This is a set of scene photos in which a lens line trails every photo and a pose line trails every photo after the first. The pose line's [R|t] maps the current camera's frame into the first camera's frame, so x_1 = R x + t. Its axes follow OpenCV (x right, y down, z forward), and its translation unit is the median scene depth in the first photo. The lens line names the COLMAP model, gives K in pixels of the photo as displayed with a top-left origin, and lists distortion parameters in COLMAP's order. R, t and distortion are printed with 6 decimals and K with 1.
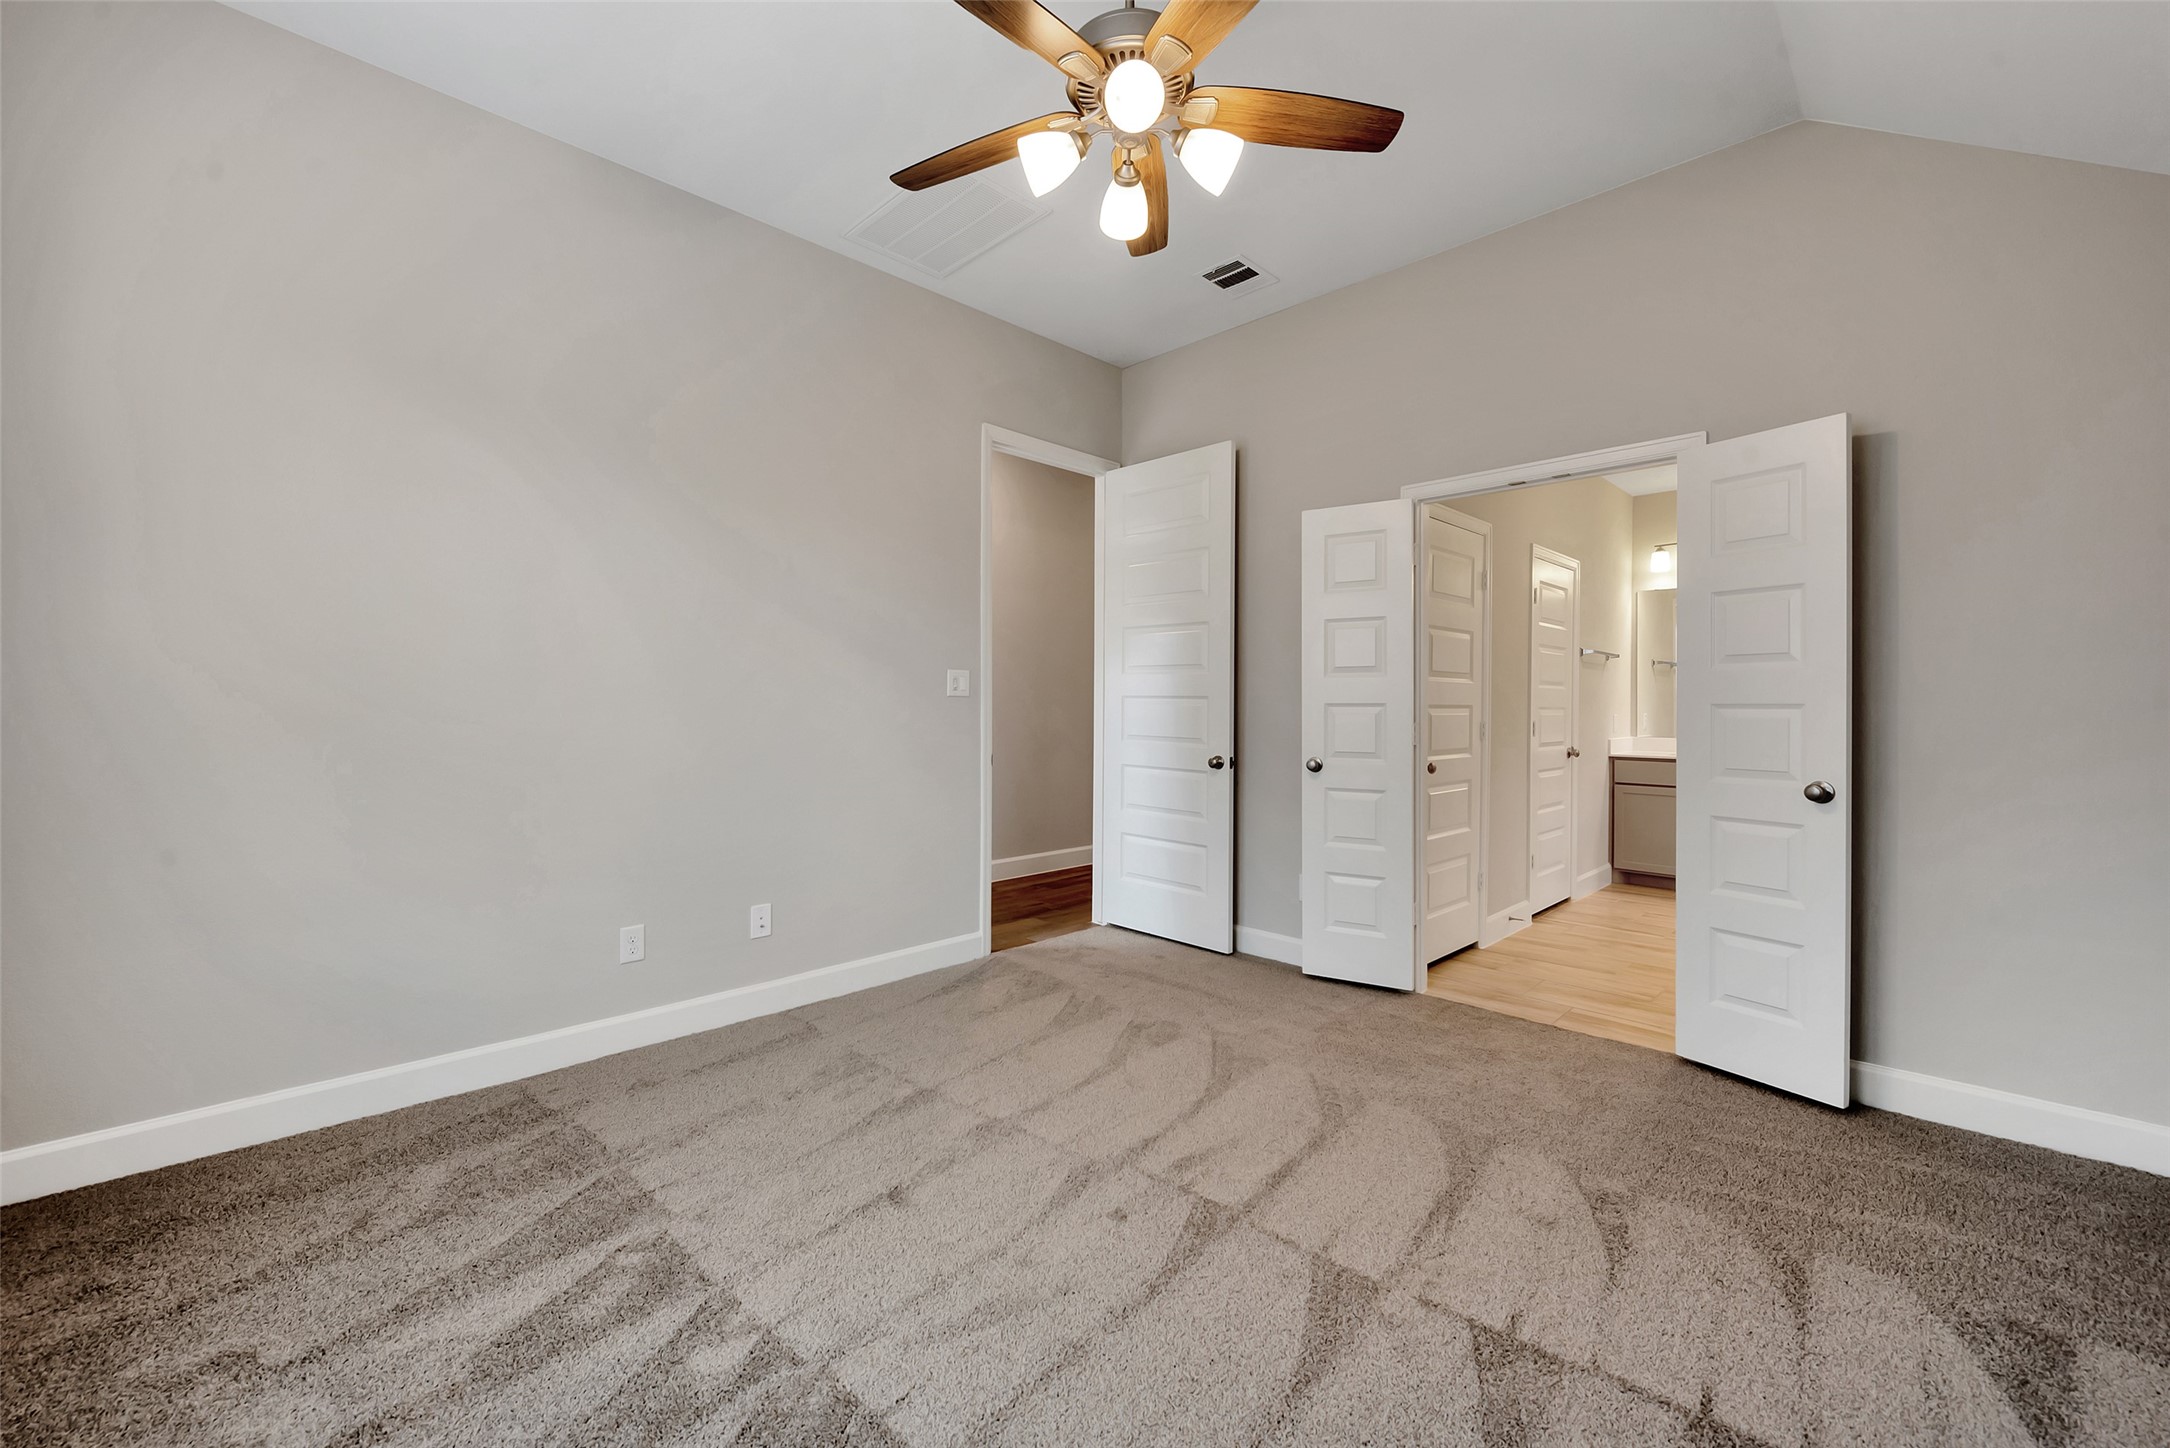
lens RADIAL K [[859.1, 0, 1078.9], [0, 859.1, 710.8], [0, 0, 1]] dist [-0.000739, -0.005154]
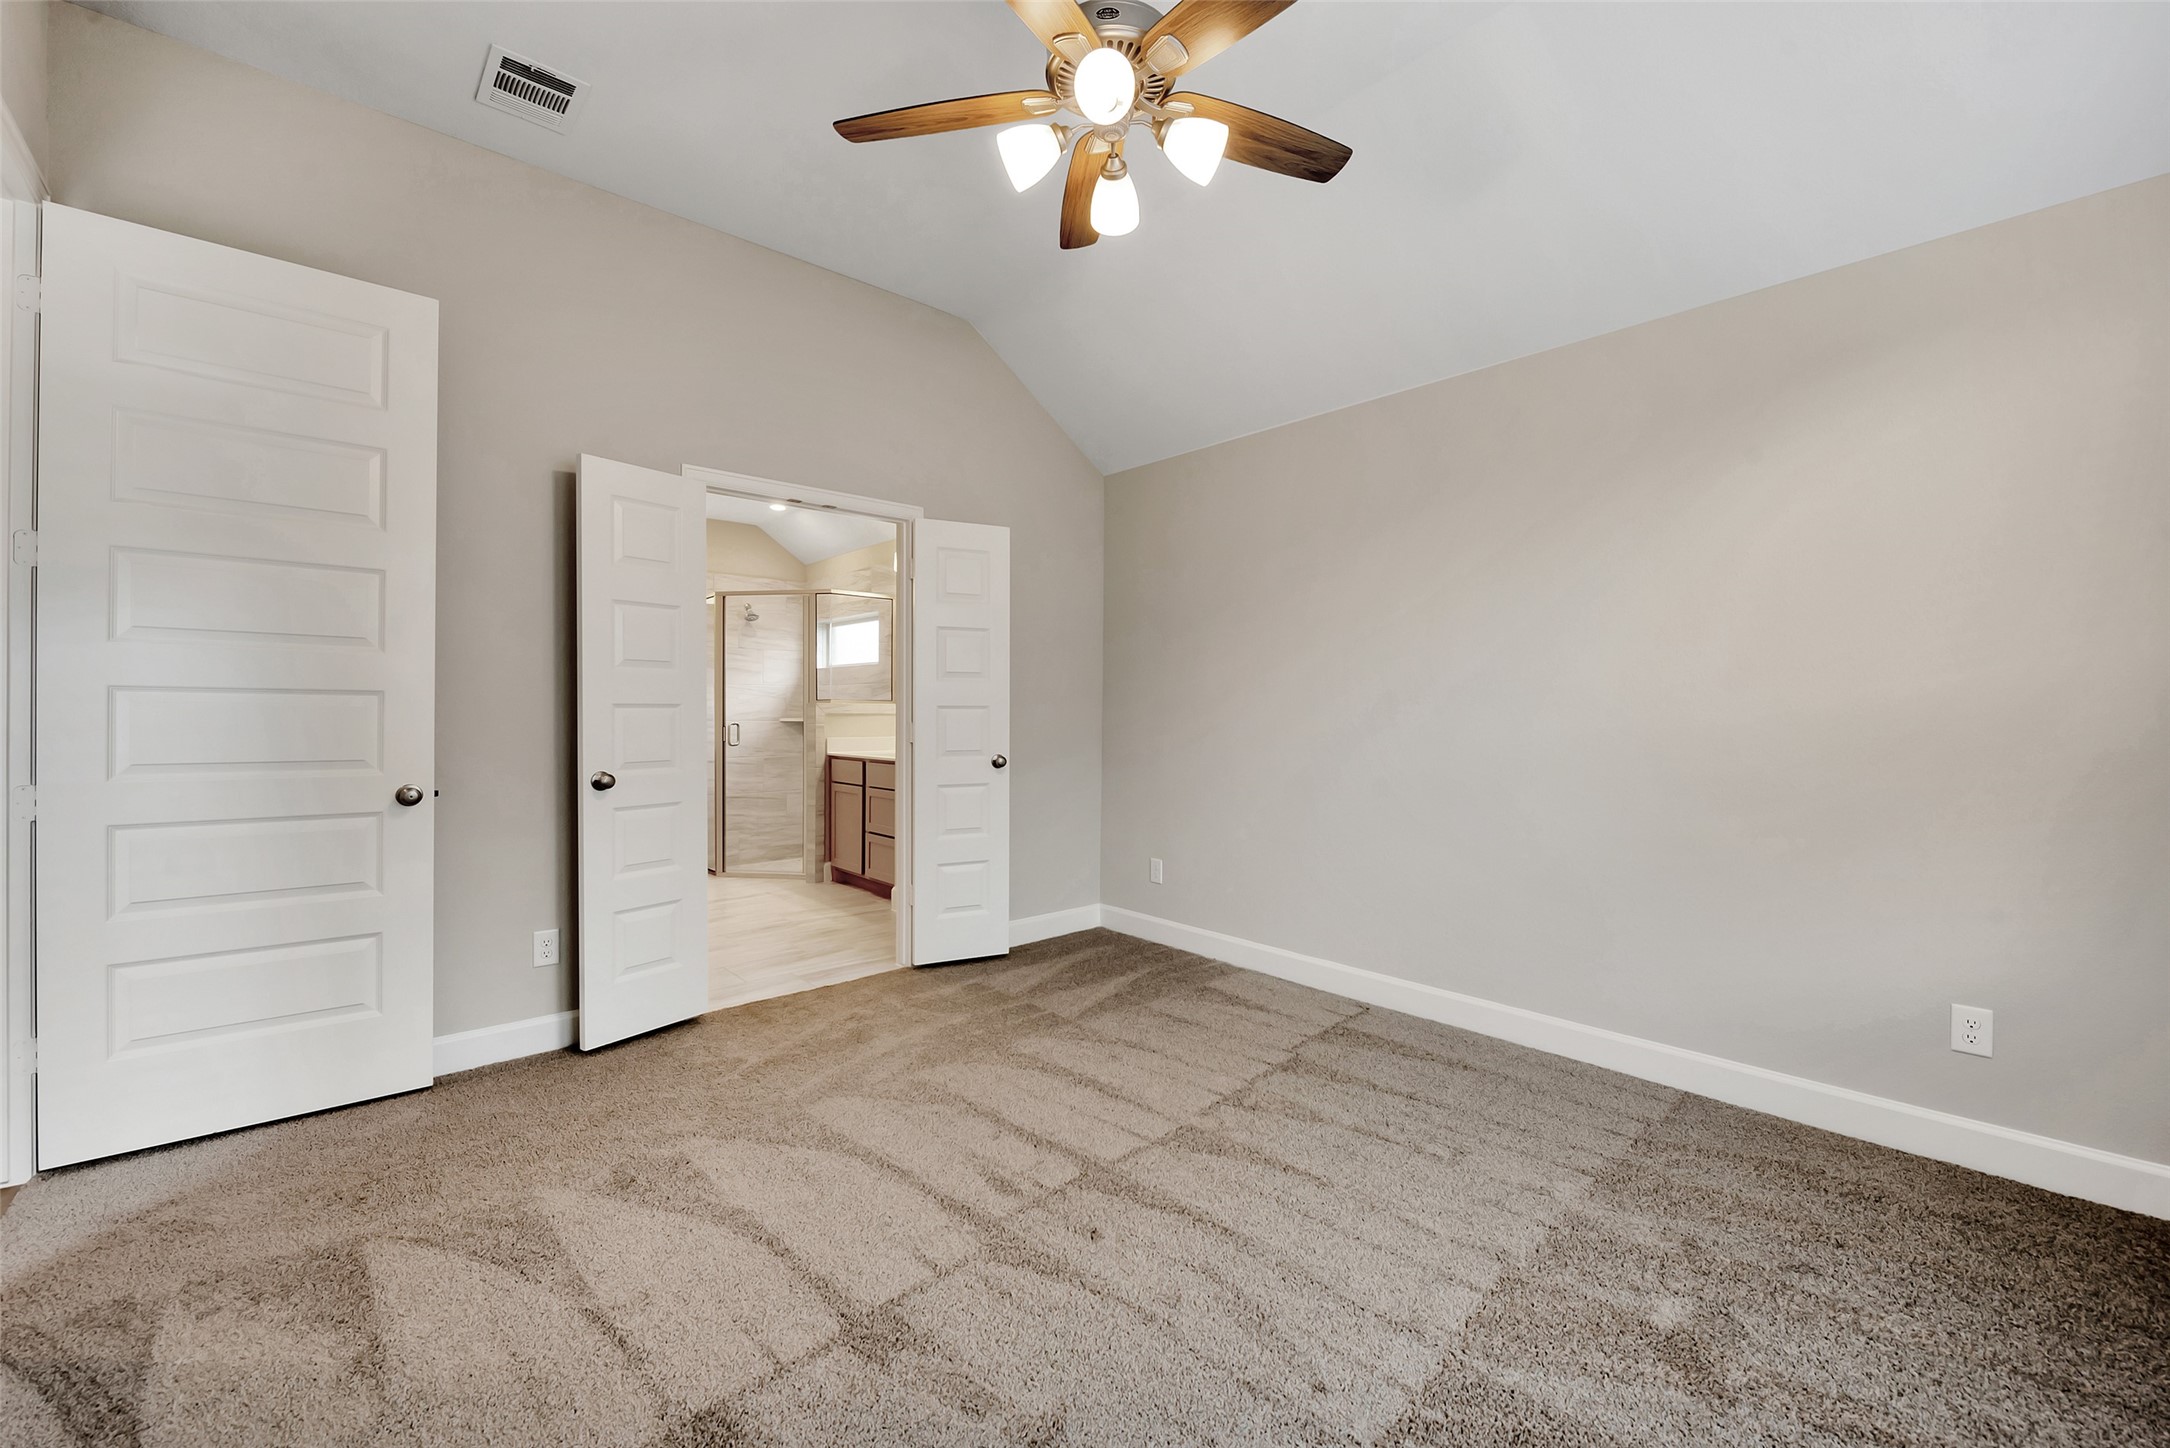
lens RADIAL K [[859.1, 0, 1078.6], [0, 859.1, 716.1], [0, 0, 1]] dist [-0.000739, -0.005154]
pose [[0.061139, -0.006398, 0.998109, -0.657574], [0.009046, 0.999942, 0.005856, 0.003475], [-0.998088, 0.008671, 0.061193, 0.693021]]
